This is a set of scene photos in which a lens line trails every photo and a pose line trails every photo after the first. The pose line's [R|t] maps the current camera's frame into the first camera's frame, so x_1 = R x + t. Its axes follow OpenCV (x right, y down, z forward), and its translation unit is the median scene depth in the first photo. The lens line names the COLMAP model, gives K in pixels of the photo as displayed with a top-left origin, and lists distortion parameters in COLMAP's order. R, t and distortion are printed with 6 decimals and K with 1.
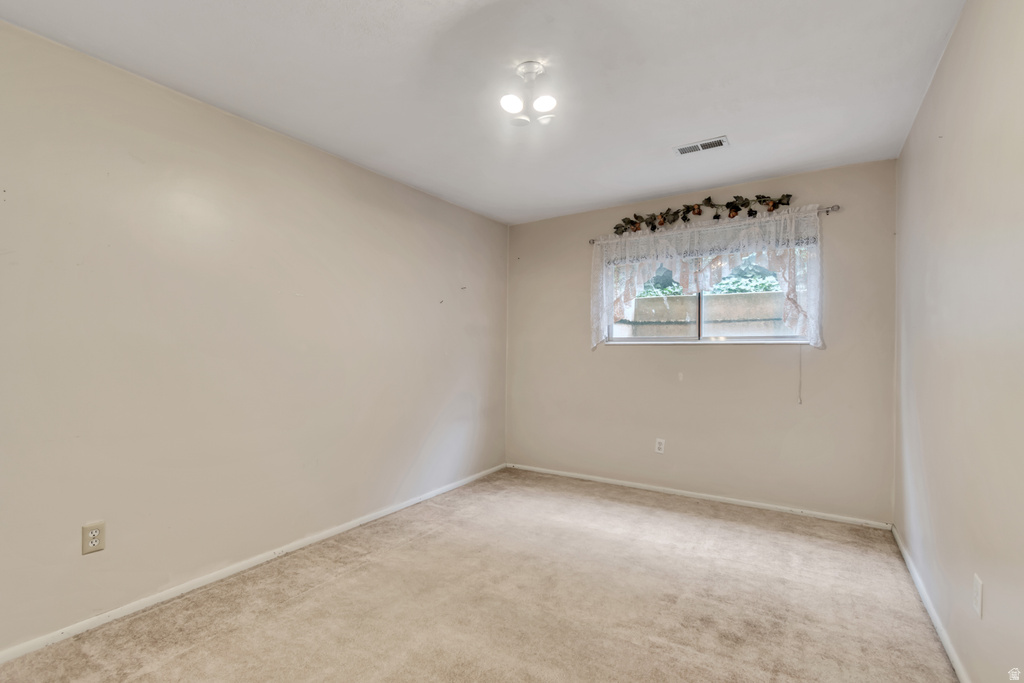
lens RADIAL K [[459.3, 0, 512.8], [0, 459.3, 343.0], [0, 0, 1]] dist [0.004676, 0.000533]
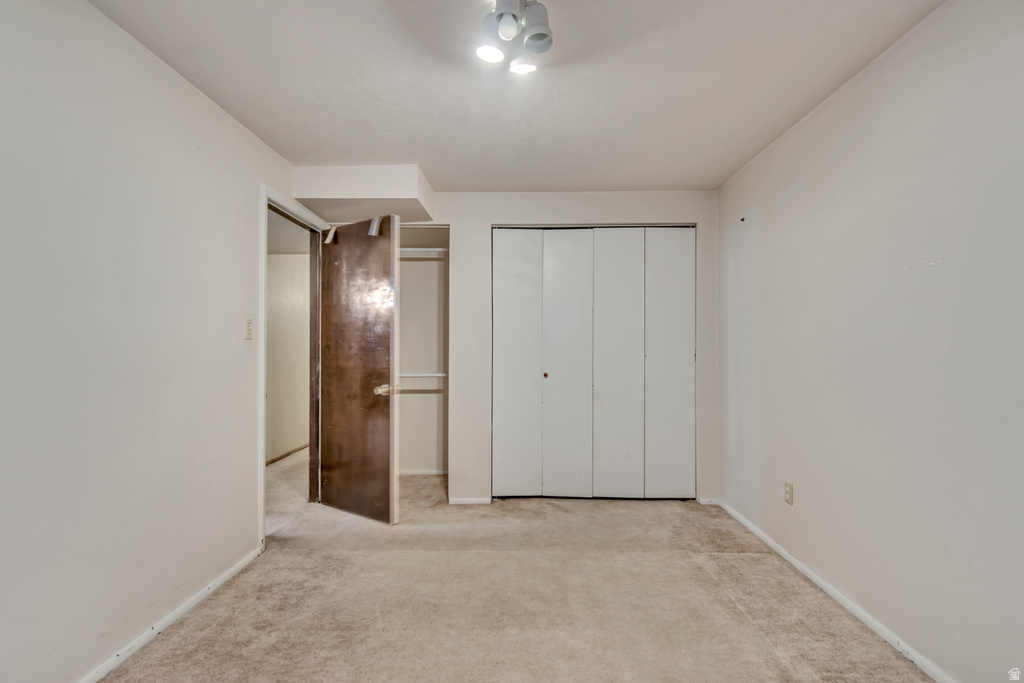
lens RADIAL K [[459.3, 0, 512.0], [0, 459.3, 344.0], [0, 0, 1]] dist [0.004676, 0.000533]
pose [[-0.847787, -0.005668, -0.530307, 0.433405], [0.000903, 0.999926, -0.012131, 0.017186], [0.530336, -0.010763, -0.847719, 1.609054]]
